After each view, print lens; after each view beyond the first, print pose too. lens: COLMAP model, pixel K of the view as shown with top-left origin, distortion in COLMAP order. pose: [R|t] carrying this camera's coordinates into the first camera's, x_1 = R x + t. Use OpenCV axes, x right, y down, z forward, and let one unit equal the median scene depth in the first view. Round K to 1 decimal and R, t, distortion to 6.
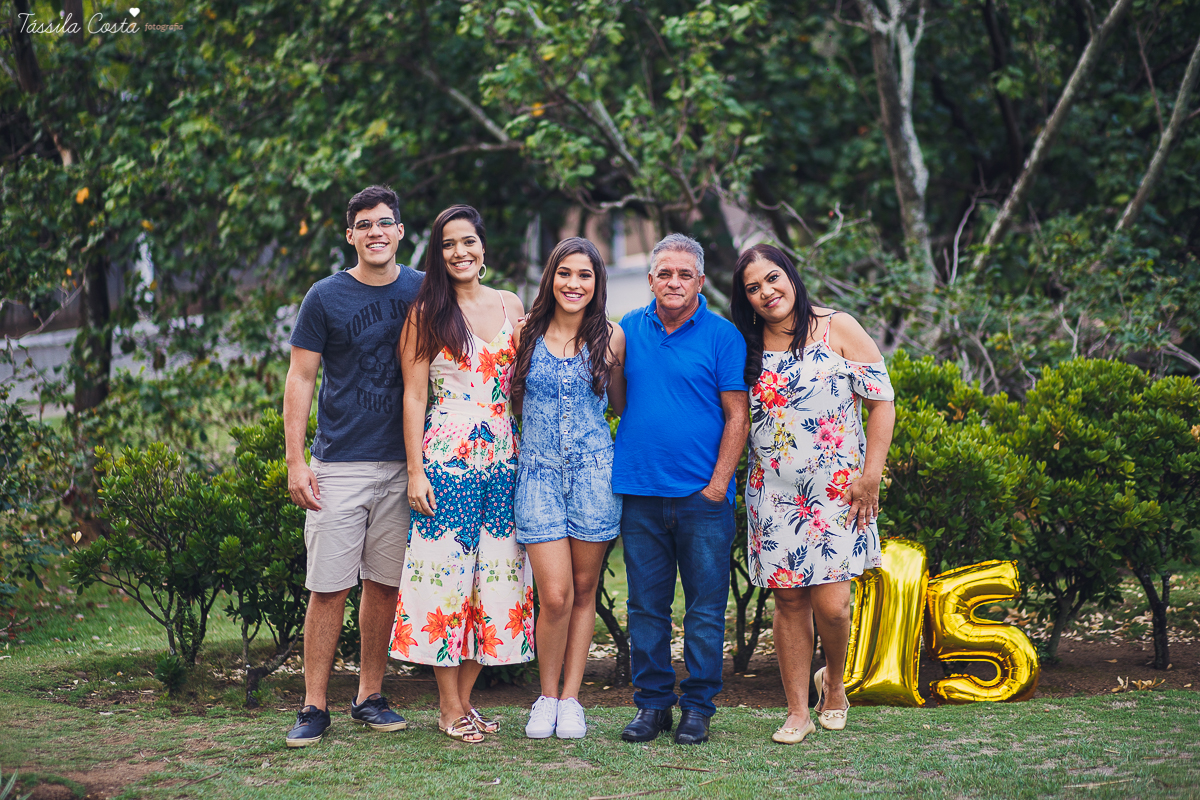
lens RADIAL K [[2827.7, 0, 600.0], [0, 2827.7, 400.0], [0, 0, 1]] dist [0.159187, -3.320050]
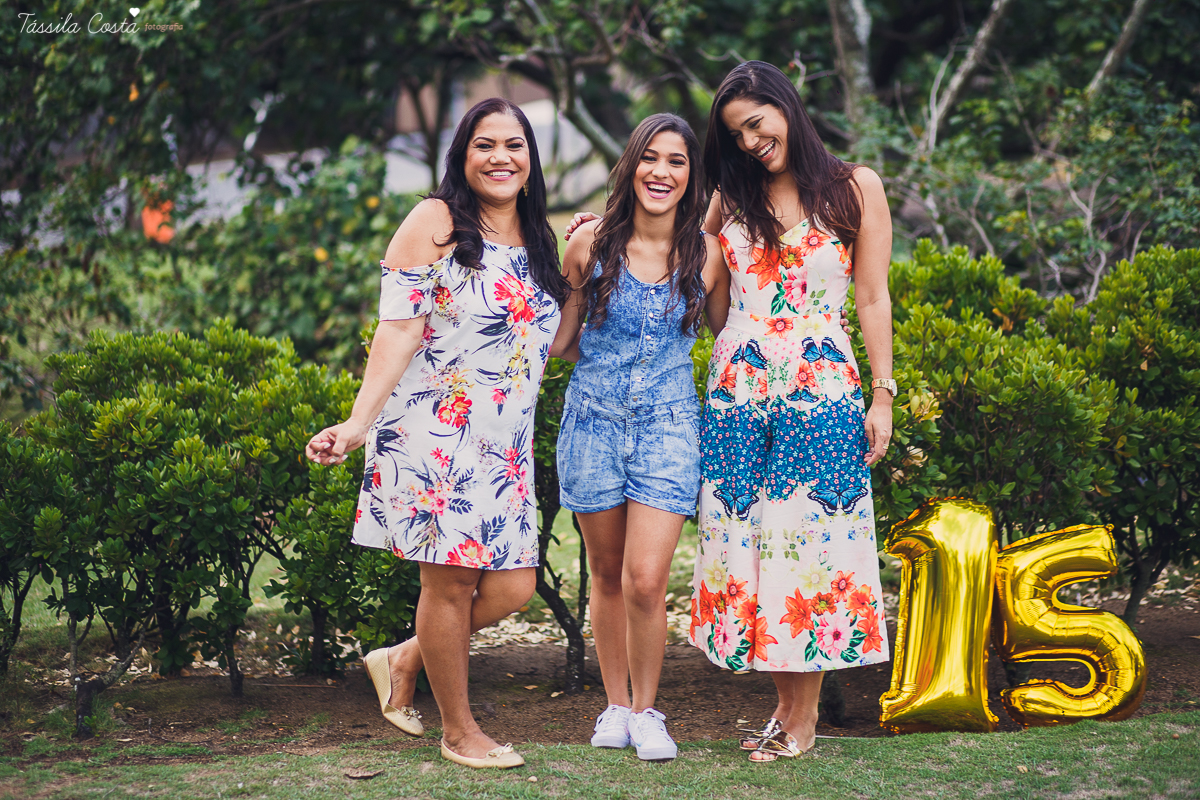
lens RADIAL K [[2827.7, 0, 600.0], [0, 2827.7, 400.0], [0, 0, 1]] dist [0.159187, -3.320050]
pose [[0.998152, -0.019082, 0.057700, -0.027488], [0.016274, 0.998678, 0.048754, -0.013462], [-0.058554, -0.047725, 0.997143, 0.244055]]
